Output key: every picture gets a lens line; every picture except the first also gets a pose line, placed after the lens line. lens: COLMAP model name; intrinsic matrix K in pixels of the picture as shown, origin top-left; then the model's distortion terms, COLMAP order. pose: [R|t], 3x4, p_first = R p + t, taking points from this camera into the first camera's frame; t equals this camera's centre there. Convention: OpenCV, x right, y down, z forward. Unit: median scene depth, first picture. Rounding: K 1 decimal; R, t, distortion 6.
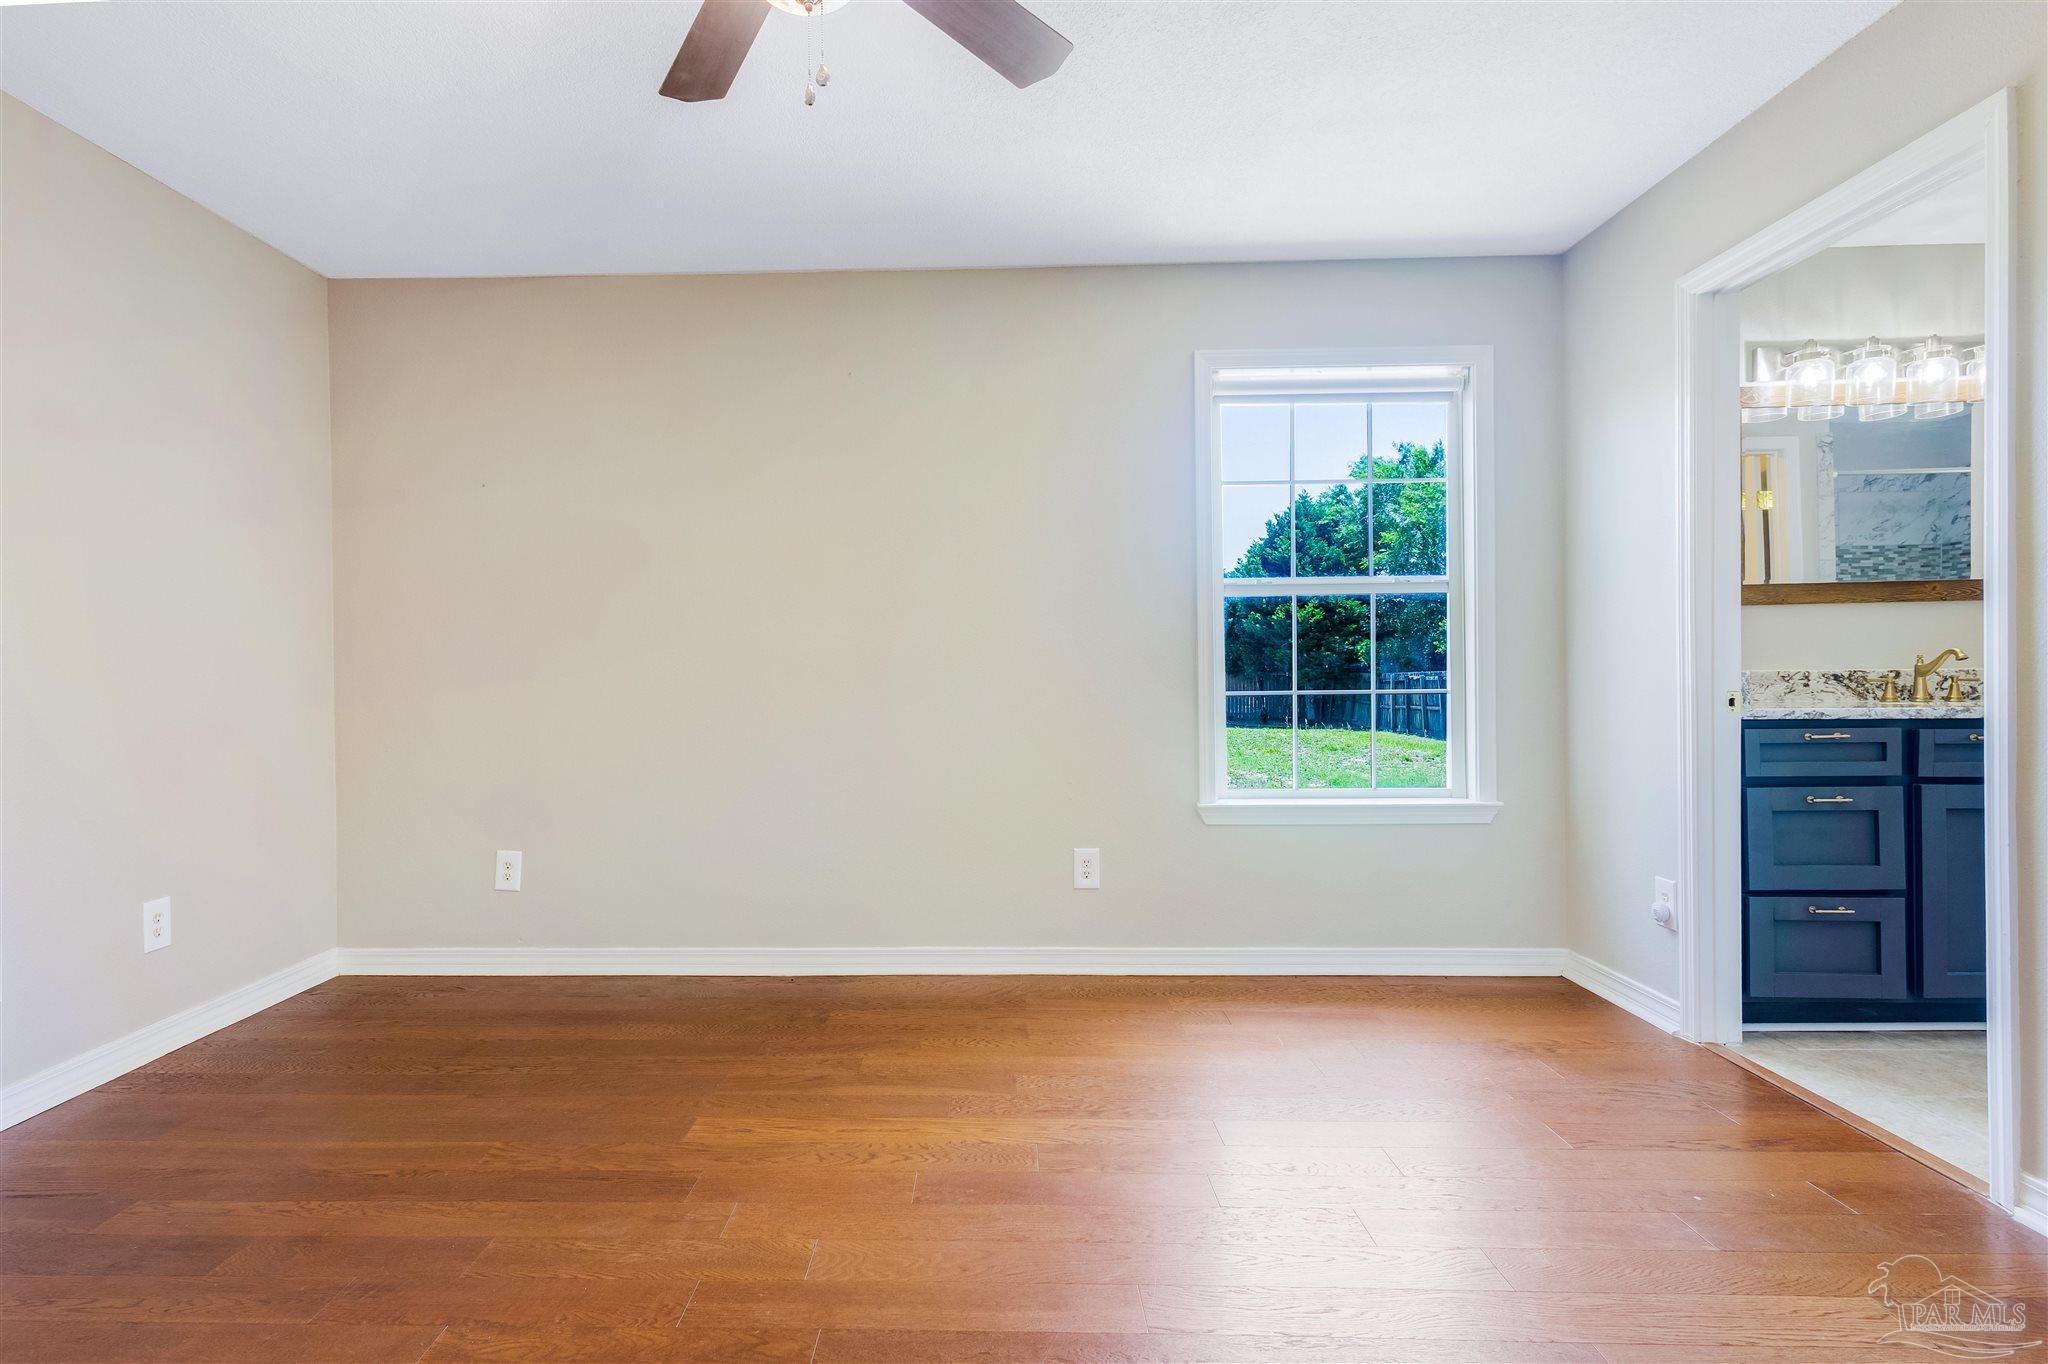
lens RADIAL K [[976.1, 0, 936.5], [0, 976.1, 676.9], [0, 0, 1]] dist [0.005915, -0.000771]
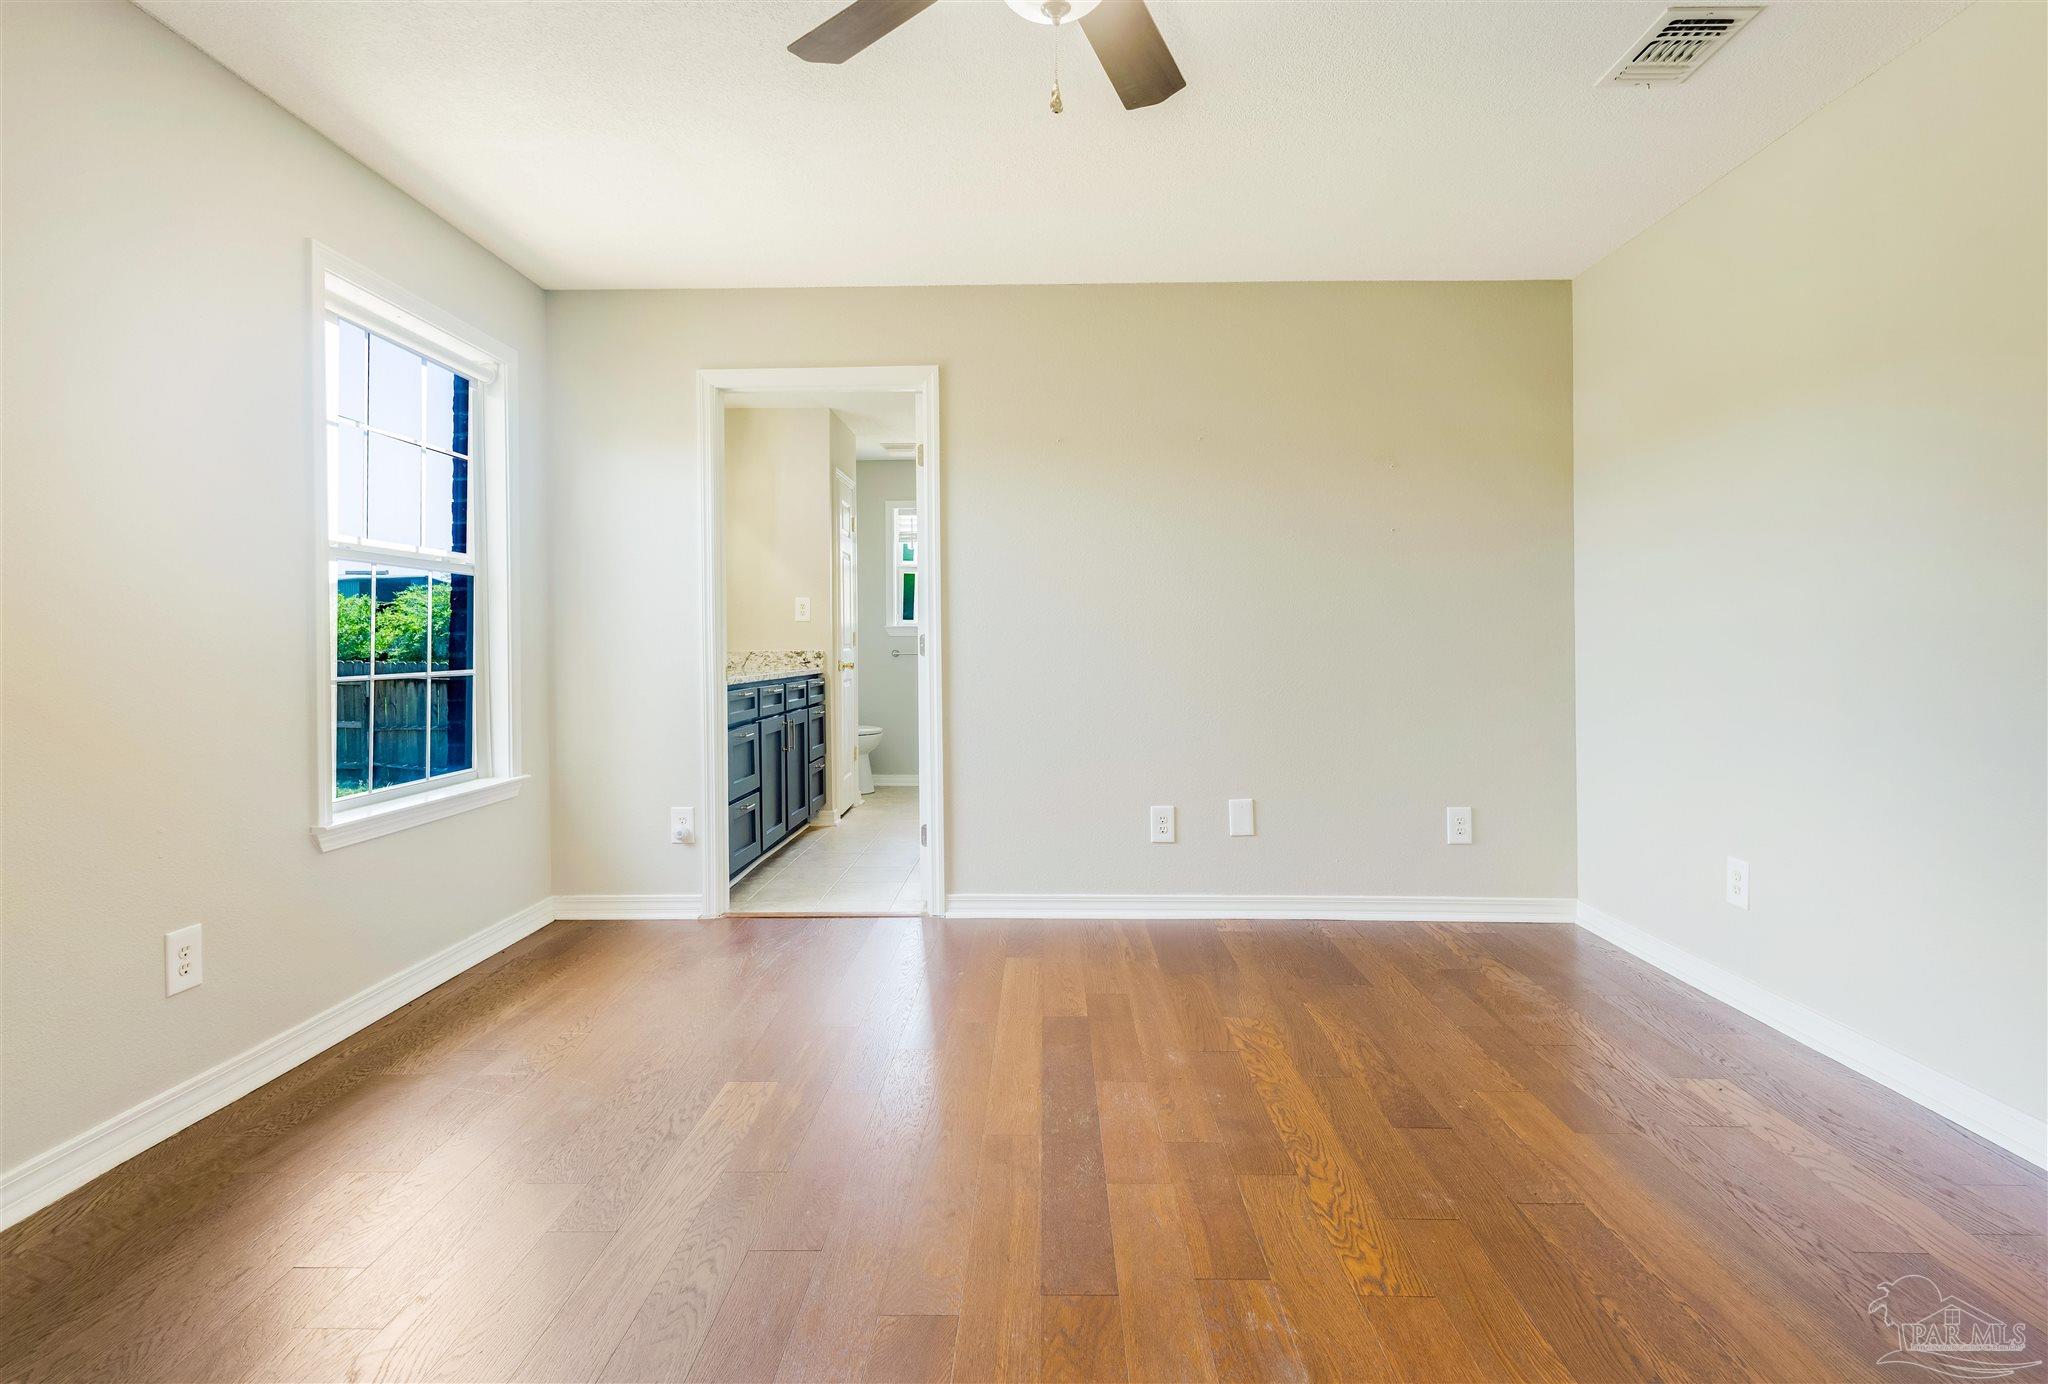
lens RADIAL K [[1026.0, 0, 998.7], [0, 1026.0, 628.1], [0, 0, 1]] dist [0.015652, 0.000832]
pose [[-0.018360, 0.028916, 0.999413, -0.656252], [0.014250, 0.999488, -0.028656, 0.008710], [-0.999730, 0.013715, -0.018762, 0.580015]]
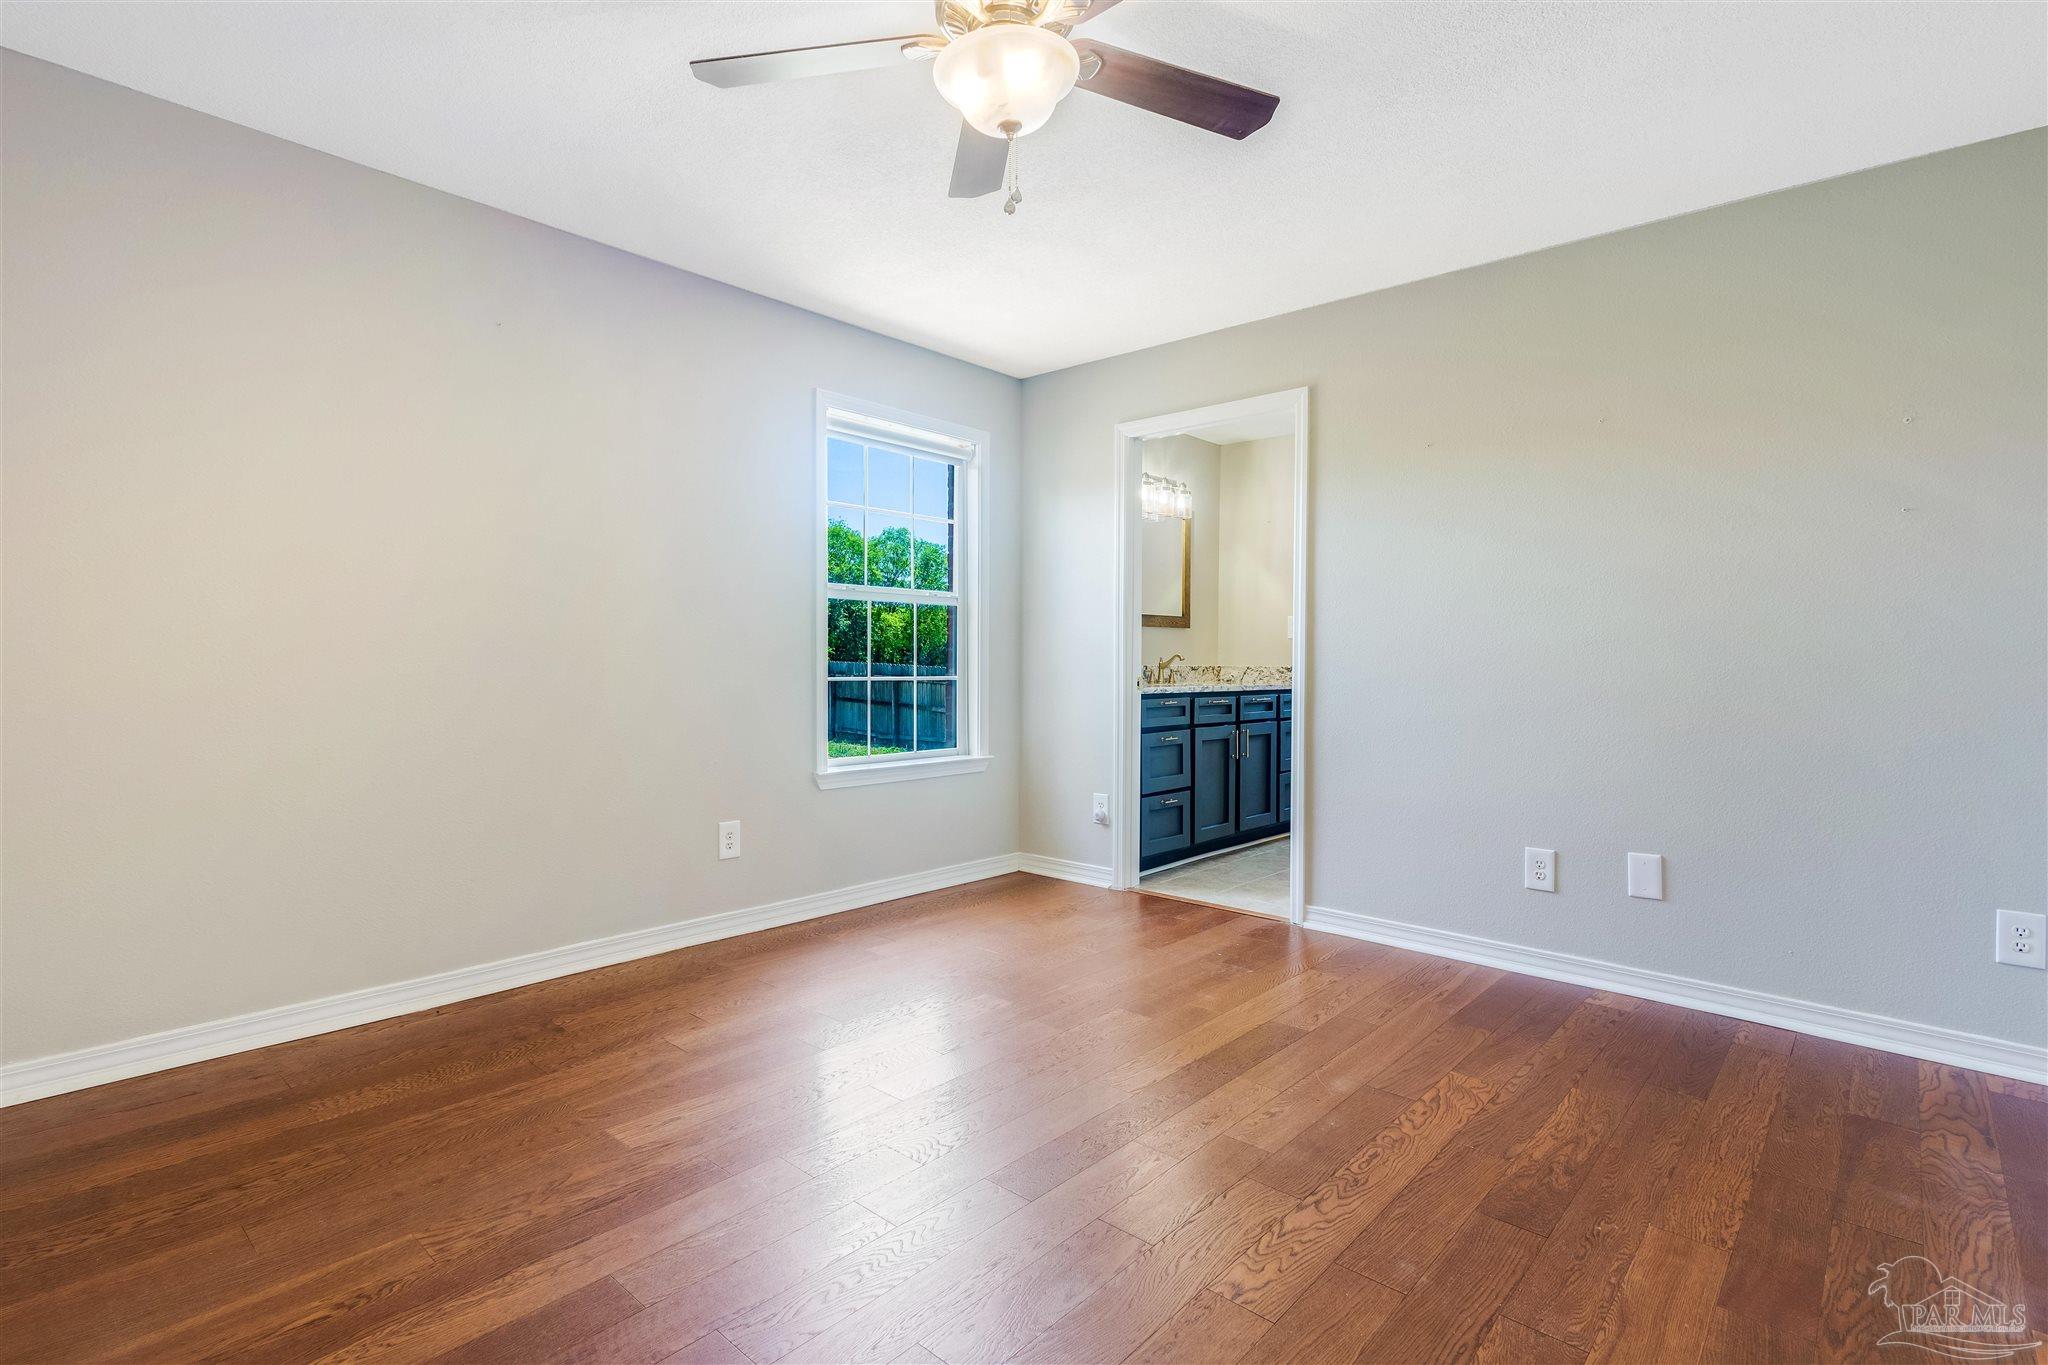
lens RADIAL K [[976.1, 0, 968.0], [0, 976.1, 675.3], [0, 0, 1]] dist [0.005915, -0.000771]
pose [[0.659789, 0.005191, 0.751433, -0.591756], [-0.009746, 0.999951, 0.001650, 0.011023], [-0.751388, -0.008413, 0.659807, 0.106419]]
